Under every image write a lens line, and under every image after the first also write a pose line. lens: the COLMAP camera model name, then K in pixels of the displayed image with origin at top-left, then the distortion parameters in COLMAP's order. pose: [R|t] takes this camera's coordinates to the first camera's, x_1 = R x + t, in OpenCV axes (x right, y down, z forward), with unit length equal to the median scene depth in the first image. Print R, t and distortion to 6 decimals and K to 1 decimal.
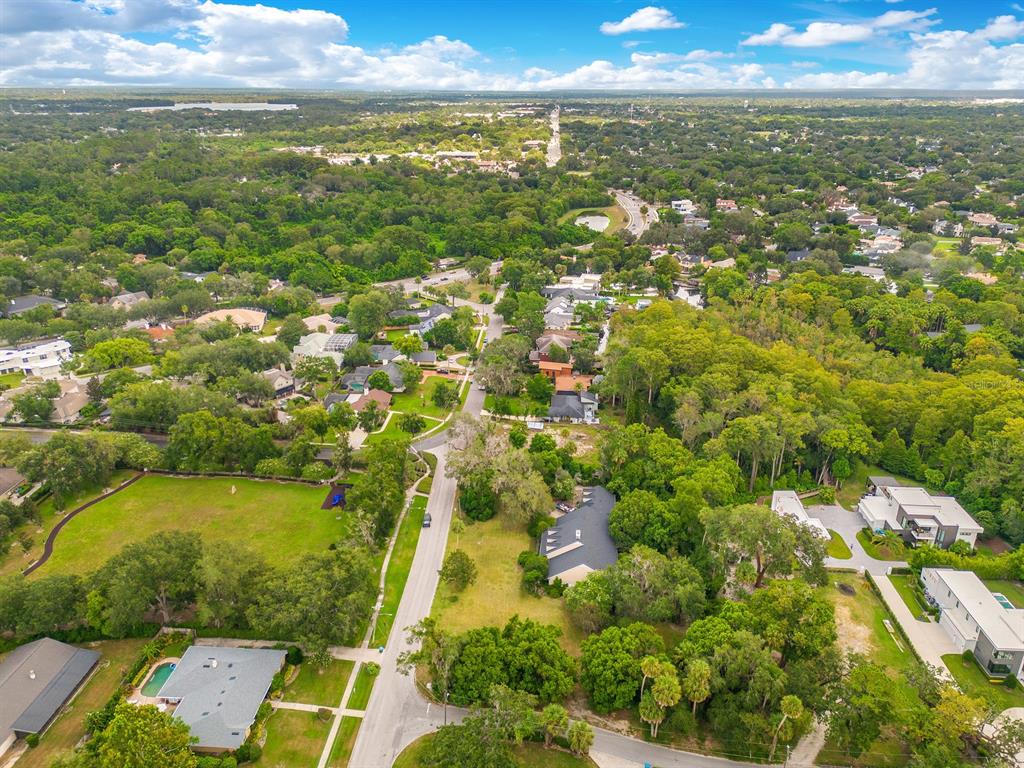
lens RADIAL K [[727.7, 0, 511.5], [0, 727.7, 381.2], [0, 0, 1]] dist [0.082534, -0.081380]
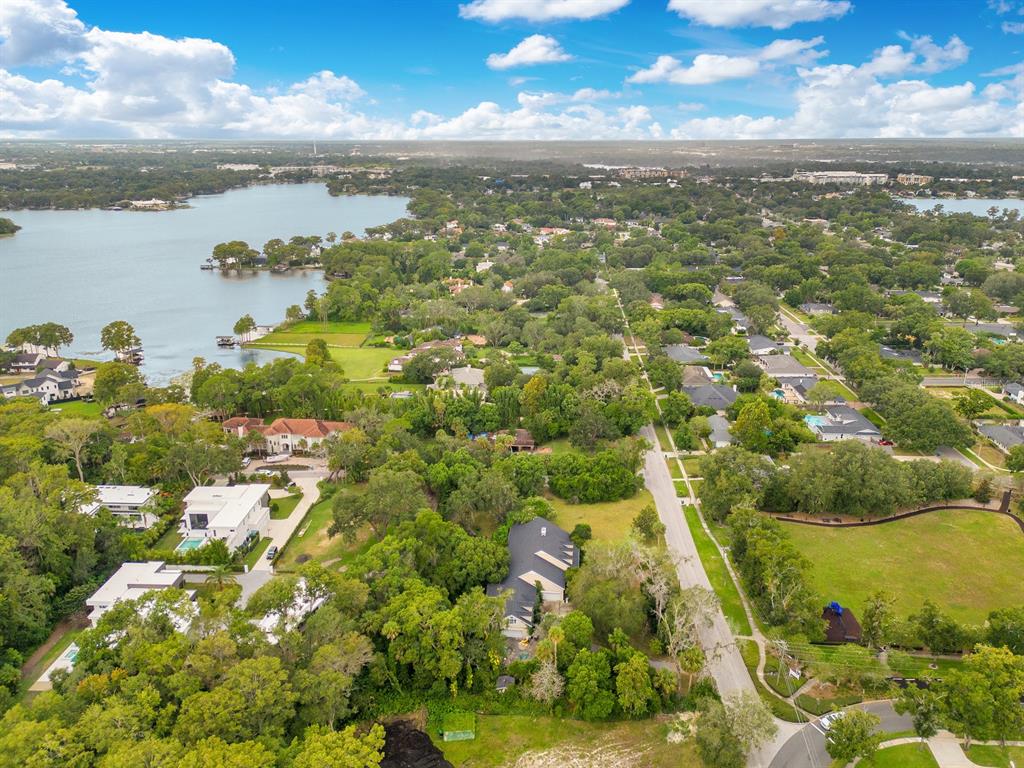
lens RADIAL K [[723.1, 0, 512.3], [0, 723.1, 400.7], [0, 0, 1]] dist [0.068252, -0.058869]
pose [[-0.999947, 0.000696, -0.010314, 0.096949], [-0.006375, 0.743898, 0.668262, -0.413728], [0.008137, 0.668292, -0.743854, 1.087166]]
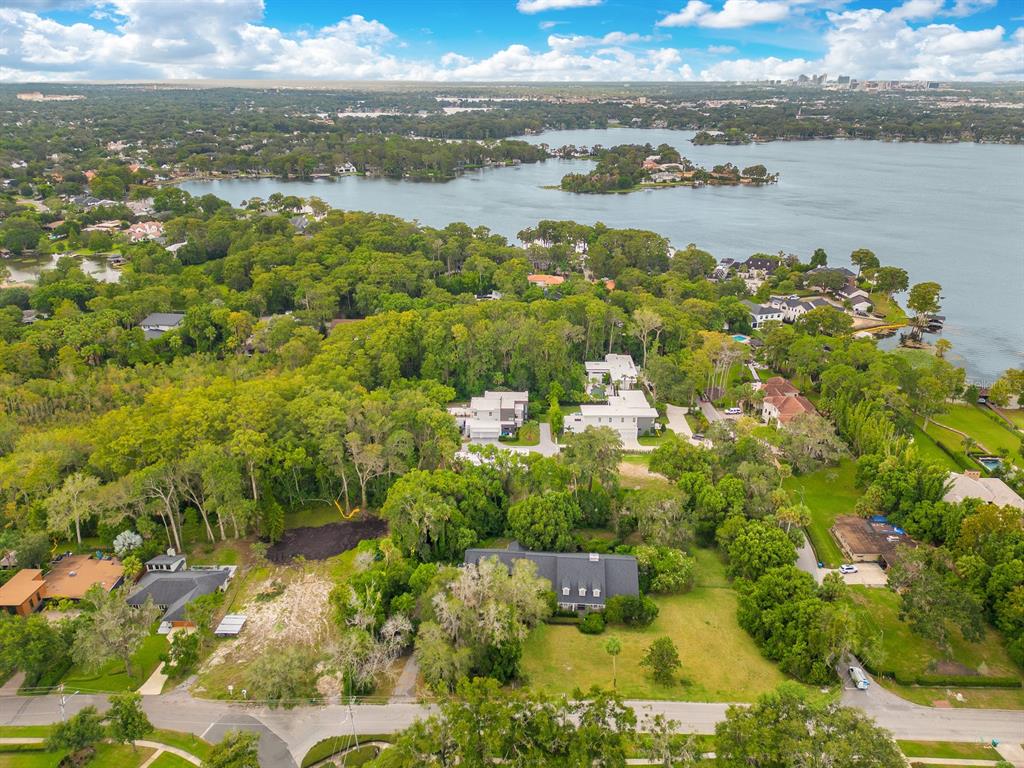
lens RADIAL K [[723.1, 0, 512.3], [0, 723.1, 400.7], [0, 0, 1]] dist [0.068252, -0.058869]
pose [[-0.048779, -0.408395, 0.911501, -0.439608], [0.371705, 0.839617, 0.396080, -0.240007], [-0.927068, 0.358130, 0.110847, 0.608210]]
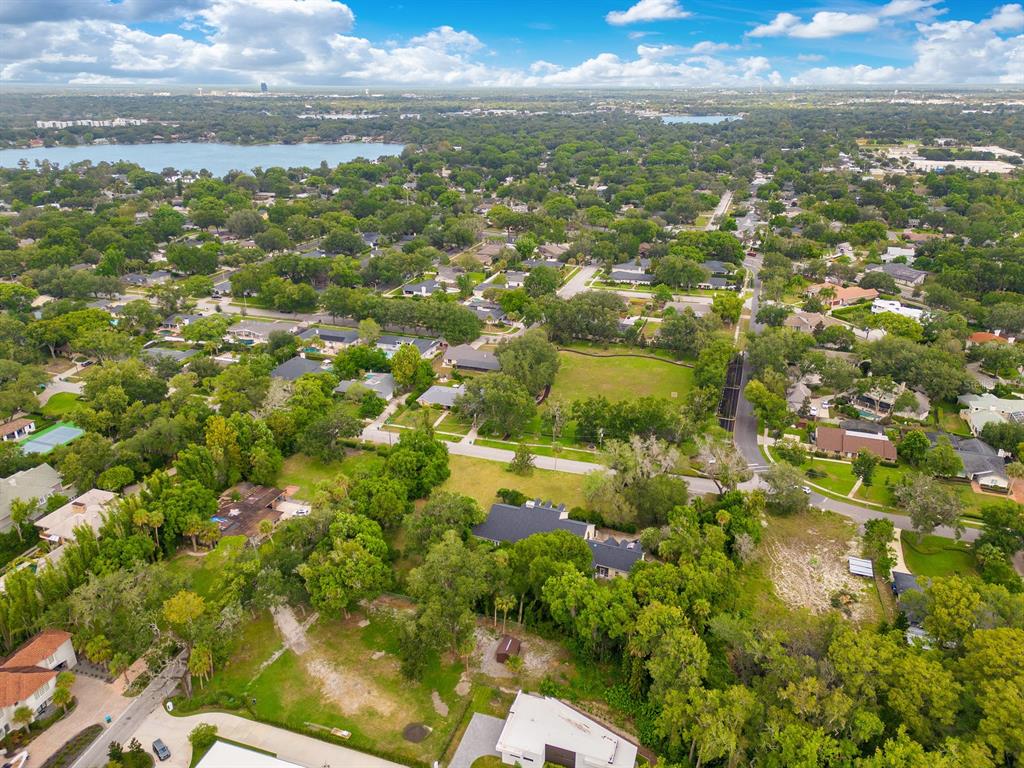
lens RADIAL K [[717.1, 0, 510.1], [0, 717.1, 394.3], [0, 0, 1]] dist [0.077710, -0.077030]
pose [[-0.262629, 0.378410, -0.887599, 0.627971], [-0.362408, 0.813856, 0.454202, -0.247728], [0.894252, 0.440959, -0.076603, 0.648208]]
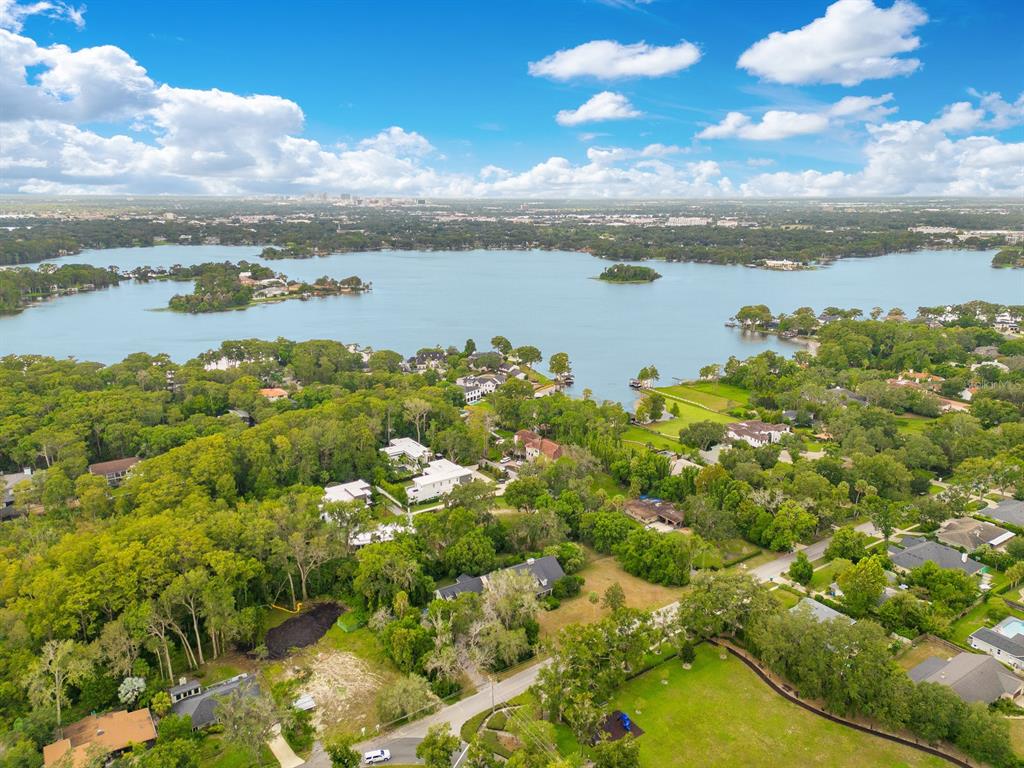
lens RADIAL K [[733.7, 0, 512.0], [0, 733.7, 384.0], [0, 0, 1]] dist [0.094581, -0.098353]
pose [[-0.616881, -0.202339, 0.760602, -0.547362], [0.291411, 0.838989, 0.459540, -0.444725], [-0.731120, 0.505130, -0.458593, 0.969392]]
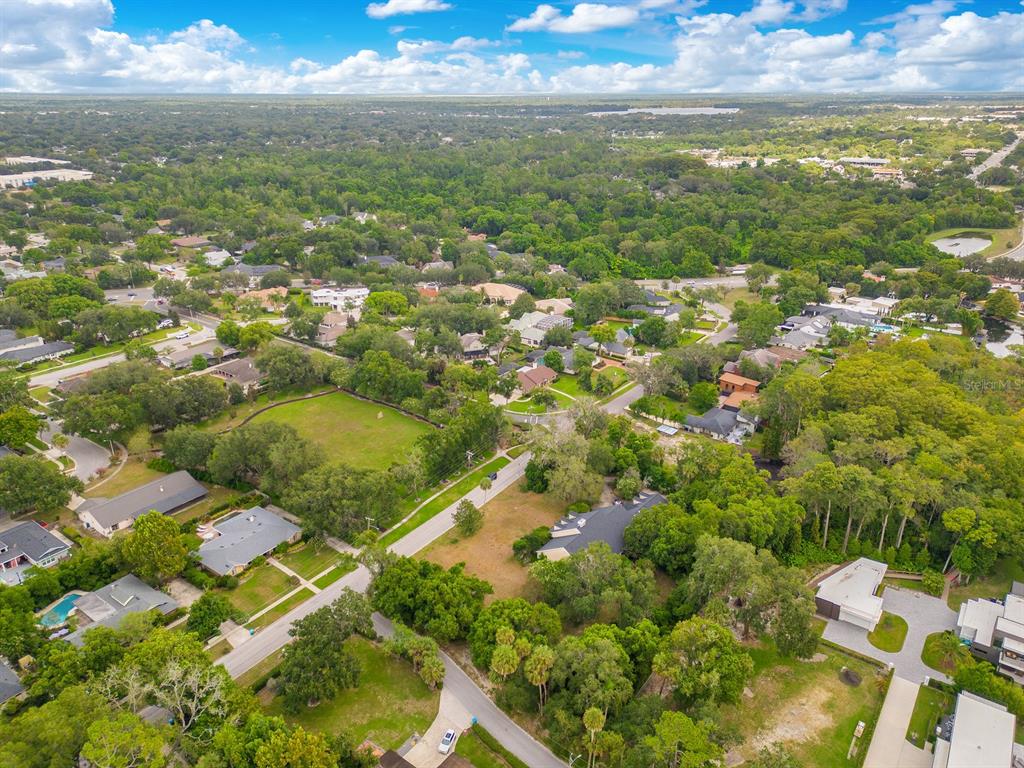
lens RADIAL K [[727.7, 0, 511.5], [0, 727.7, 381.2], [0, 0, 1]] dist [0.082534, -0.081380]
pose [[0.842779, 0.193568, -0.502250, 0.317755], [-0.196109, 0.979388, 0.048386, -0.008910], [0.501263, 0.057716, 0.863368, 0.039888]]
